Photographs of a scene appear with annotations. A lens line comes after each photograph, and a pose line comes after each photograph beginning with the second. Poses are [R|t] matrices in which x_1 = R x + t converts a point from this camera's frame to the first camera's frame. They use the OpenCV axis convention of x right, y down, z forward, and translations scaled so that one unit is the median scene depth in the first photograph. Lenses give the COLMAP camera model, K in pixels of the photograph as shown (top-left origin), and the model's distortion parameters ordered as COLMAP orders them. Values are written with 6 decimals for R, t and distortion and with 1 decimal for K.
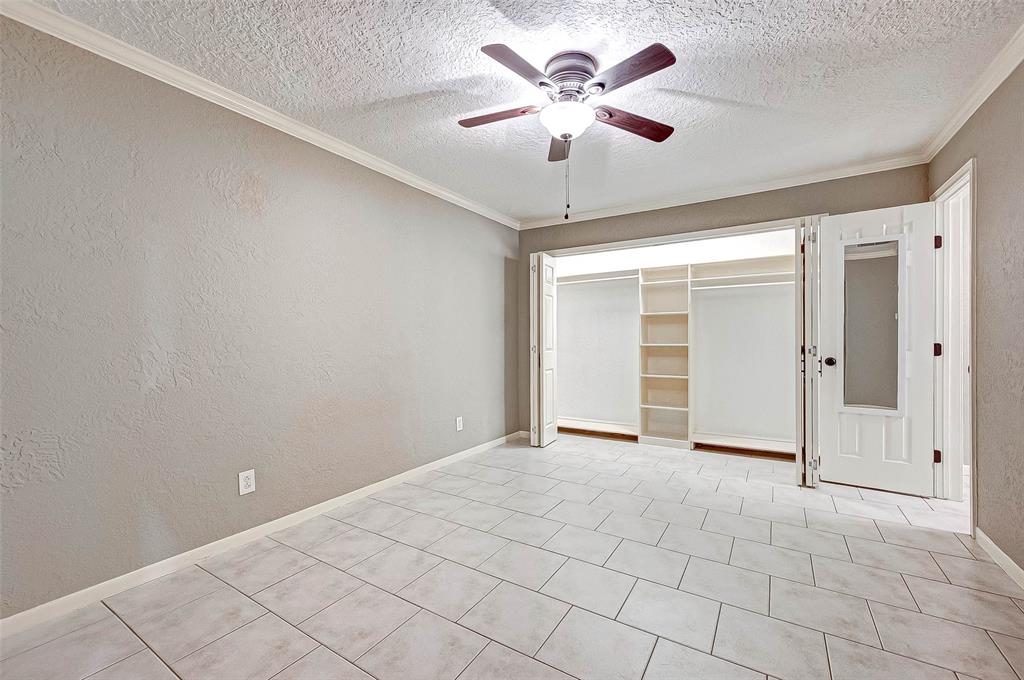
lens RADIAL K [[414.1, 0, 510.6], [0, 414.1, 341.4], [0, 0, 1]] dist [-0.000657, -0.000054]
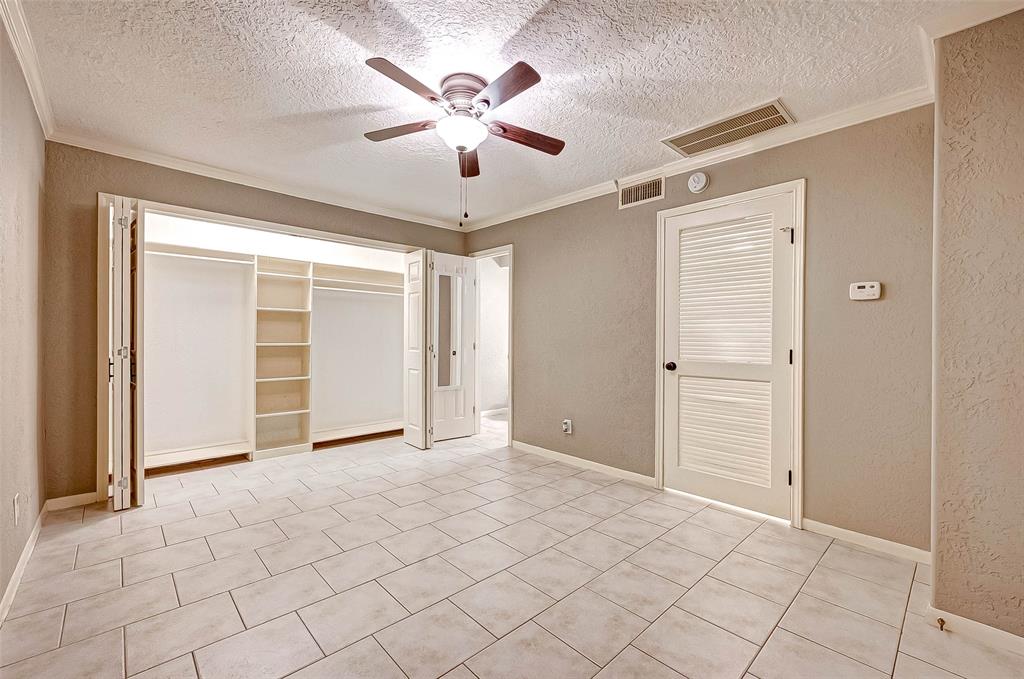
lens RADIAL K [[426.3, 0, 511.8], [0, 426.3, 340.5], [0, 0, 1]] dist [-0.000782, -0.000165]
pose [[0.254175, 0.002483, 0.967155, -0.422973], [-0.005427, 0.999985, -0.001141, -0.002238], [-0.967143, -0.004959, 0.254184, 0.285877]]
